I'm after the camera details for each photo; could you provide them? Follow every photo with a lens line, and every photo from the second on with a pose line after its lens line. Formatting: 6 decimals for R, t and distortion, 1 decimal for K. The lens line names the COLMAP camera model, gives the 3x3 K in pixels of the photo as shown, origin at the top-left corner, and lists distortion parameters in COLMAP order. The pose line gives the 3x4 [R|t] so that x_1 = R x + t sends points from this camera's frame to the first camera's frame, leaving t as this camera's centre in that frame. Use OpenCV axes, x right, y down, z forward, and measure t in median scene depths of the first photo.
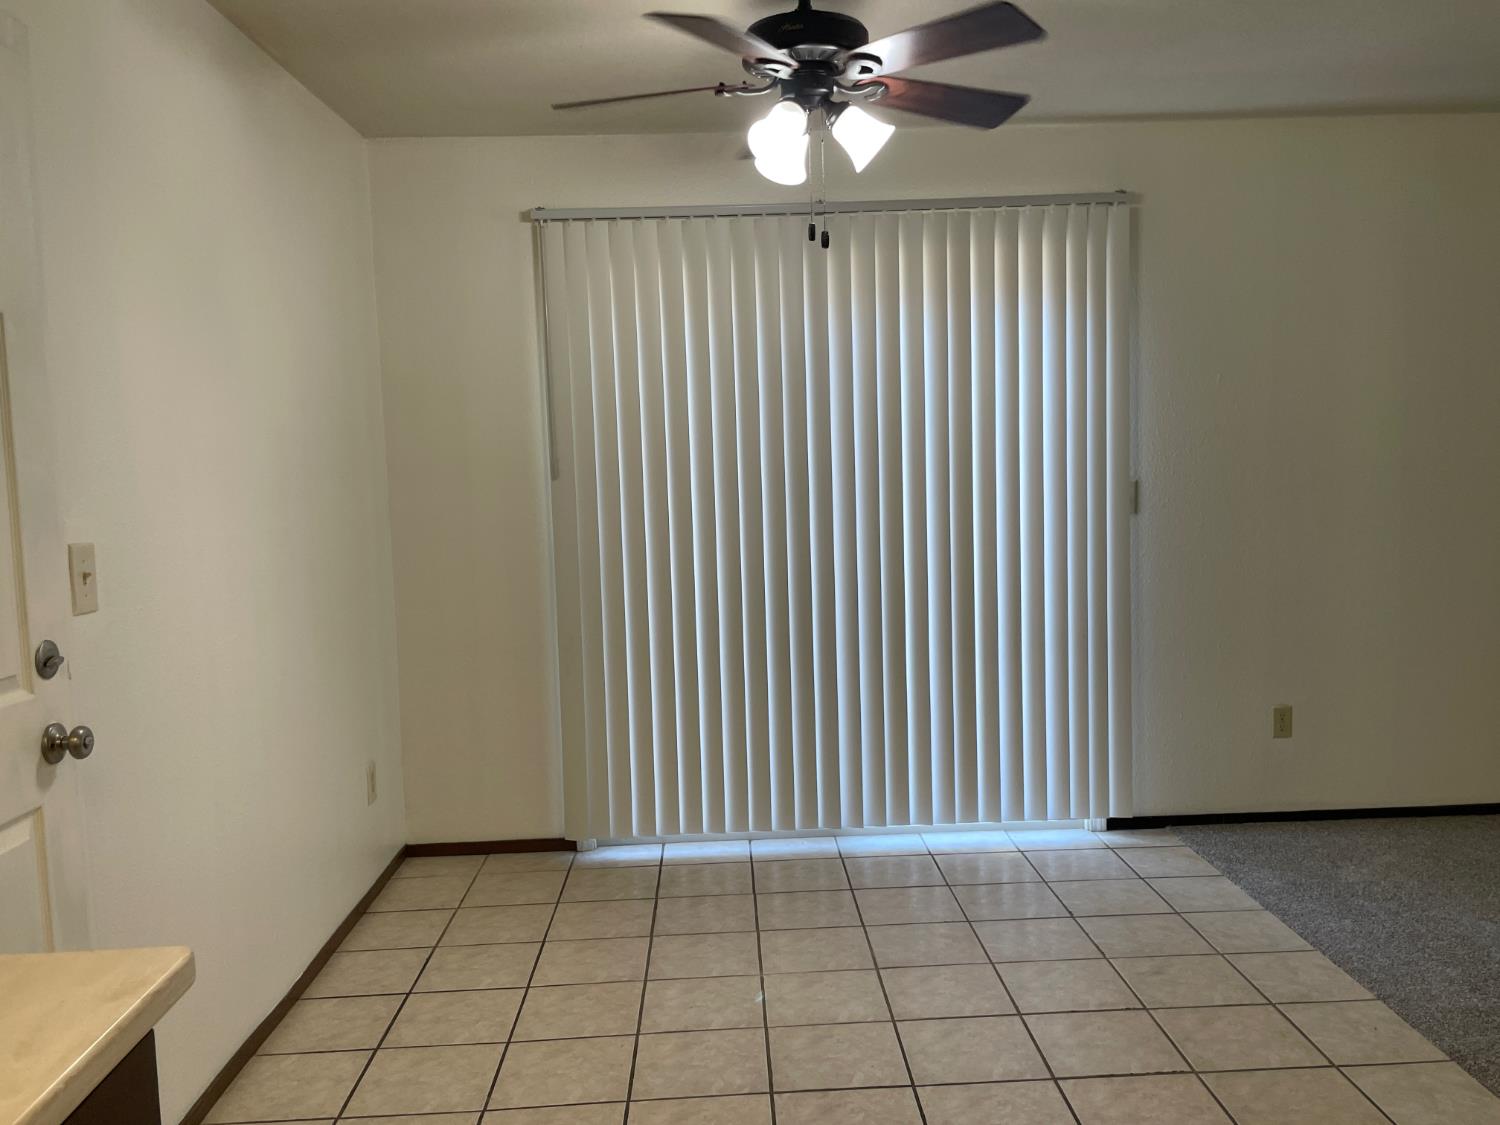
lens RADIAL K [[1221.9, 0, 752.1], [0, 1221.9, 563.8], [0, 0, 1]] dist [-0.003221, -0.000692]
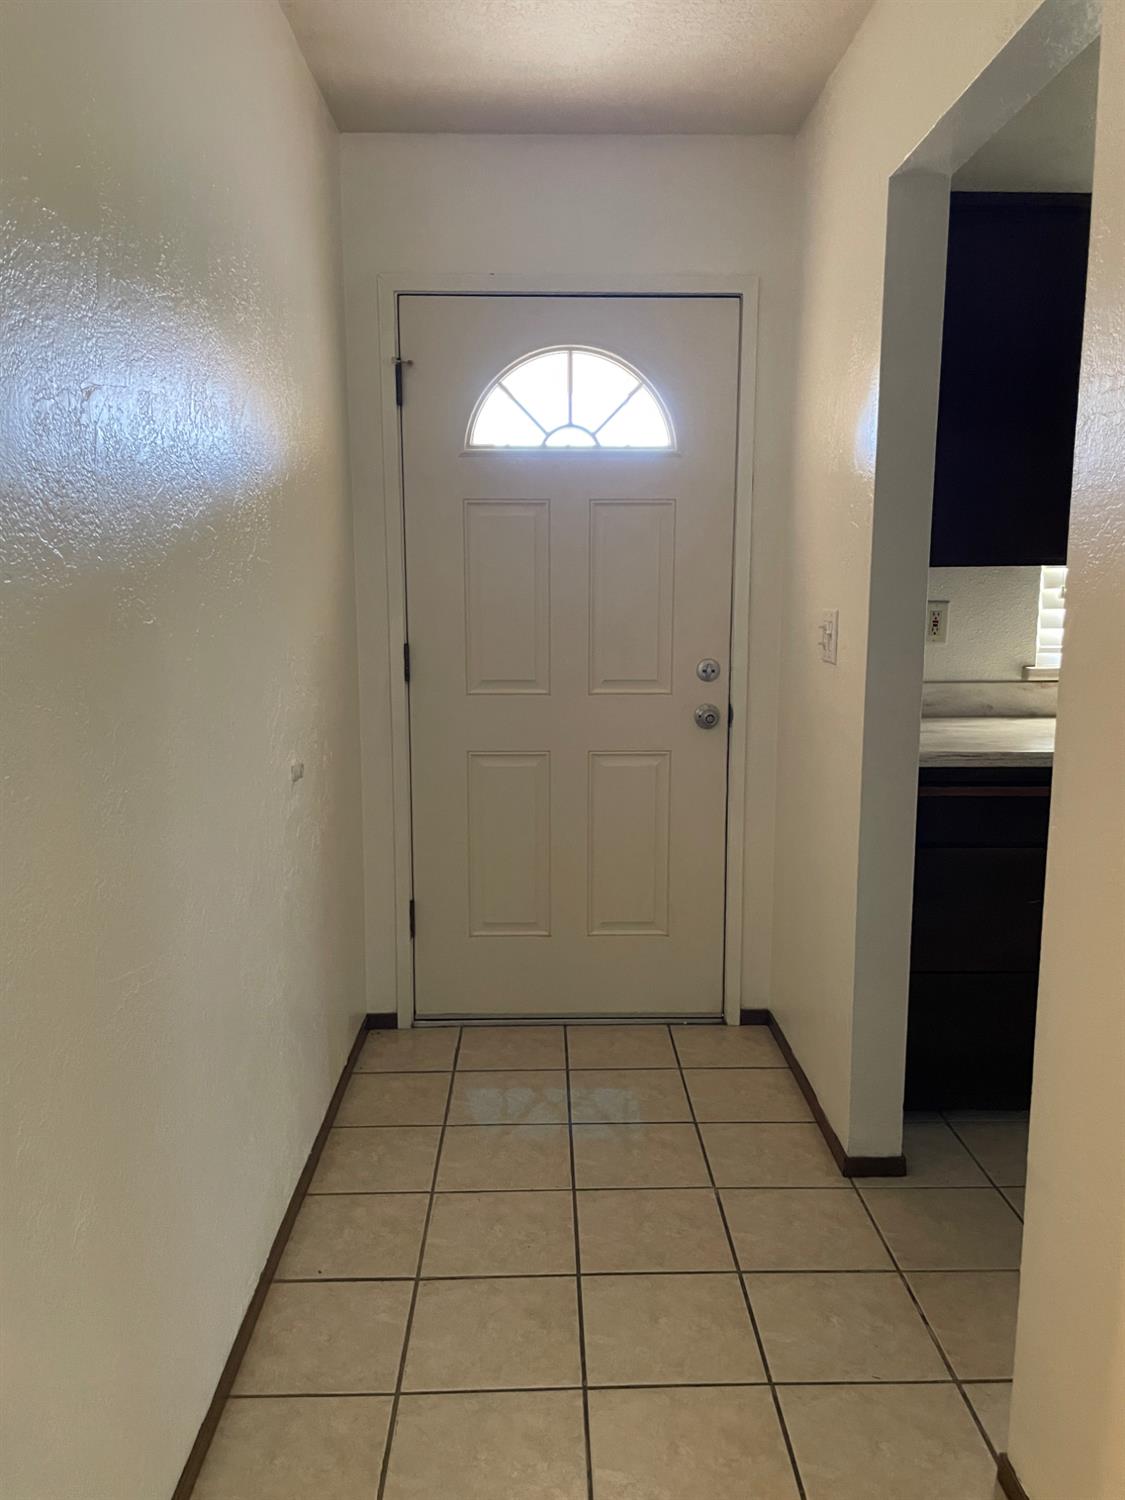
lens RADIAL K [[1131.9, 0, 559.7], [0, 1131.9, 749.8], [0, 0, 1]] dist [0.069344, 0.002041]
pose [[0.999693, 0.024630, -0.002780, -0.005145], [-0.024349, 0.996825, 0.075808, -0.013527], [0.004639, -0.075717, 0.997119, 0.194043]]
